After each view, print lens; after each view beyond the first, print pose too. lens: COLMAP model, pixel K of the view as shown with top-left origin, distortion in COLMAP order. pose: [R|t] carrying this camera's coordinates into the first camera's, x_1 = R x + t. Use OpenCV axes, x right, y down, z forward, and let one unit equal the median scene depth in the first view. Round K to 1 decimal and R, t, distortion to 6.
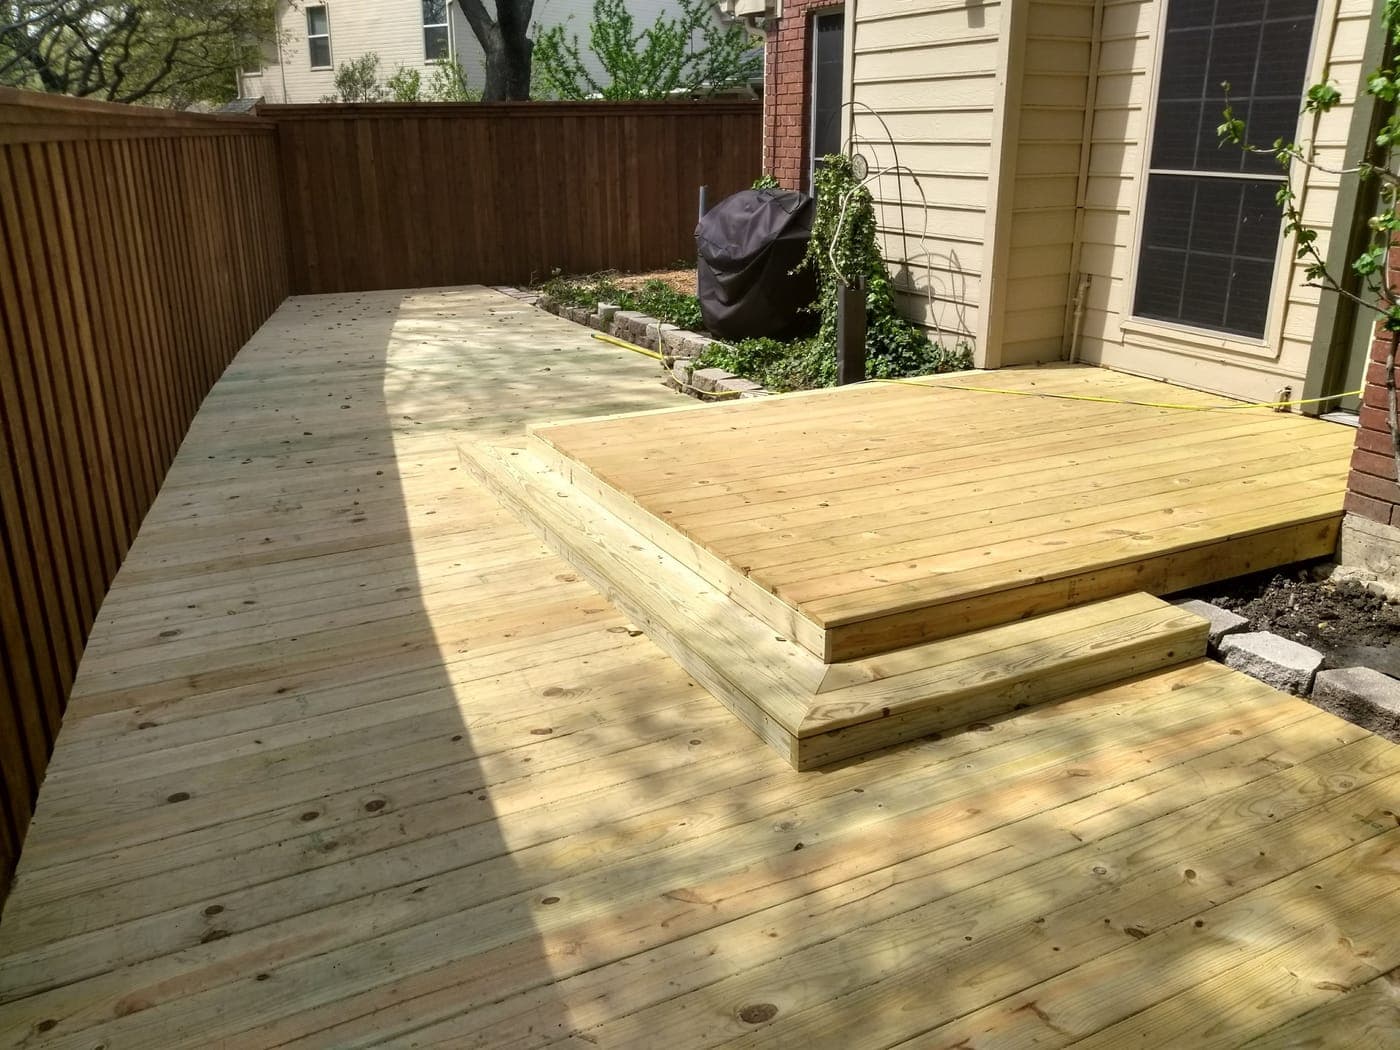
lens RADIAL K [[1115.2, 0, 700.0], [0, 1115.2, 525.0], [0, 0, 1]] dist [0.085069, -0.184801]
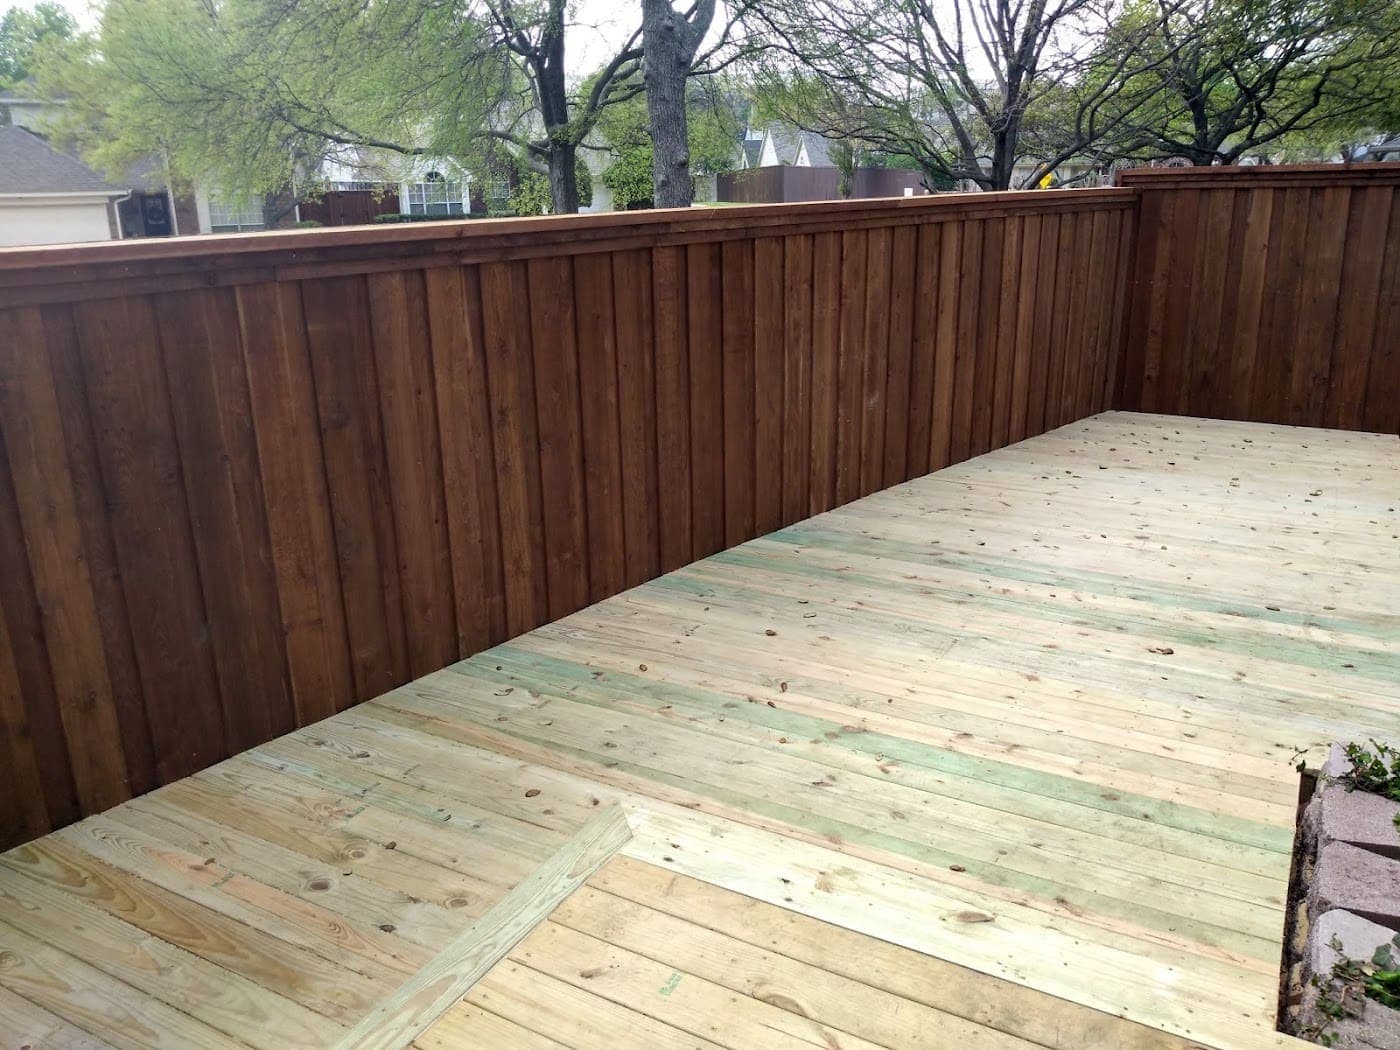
lens RADIAL K [[1115.2, 0, 700.0], [0, 1115.2, 525.0], [0, 0, 1]] dist [0.085069, -0.184801]
pose [[0.557237, 0.244227, -0.793625, 0.118302], [-0.261980, 0.958661, 0.111068, -0.141709], [0.787943, 0.146023, 0.598184, 0.325930]]
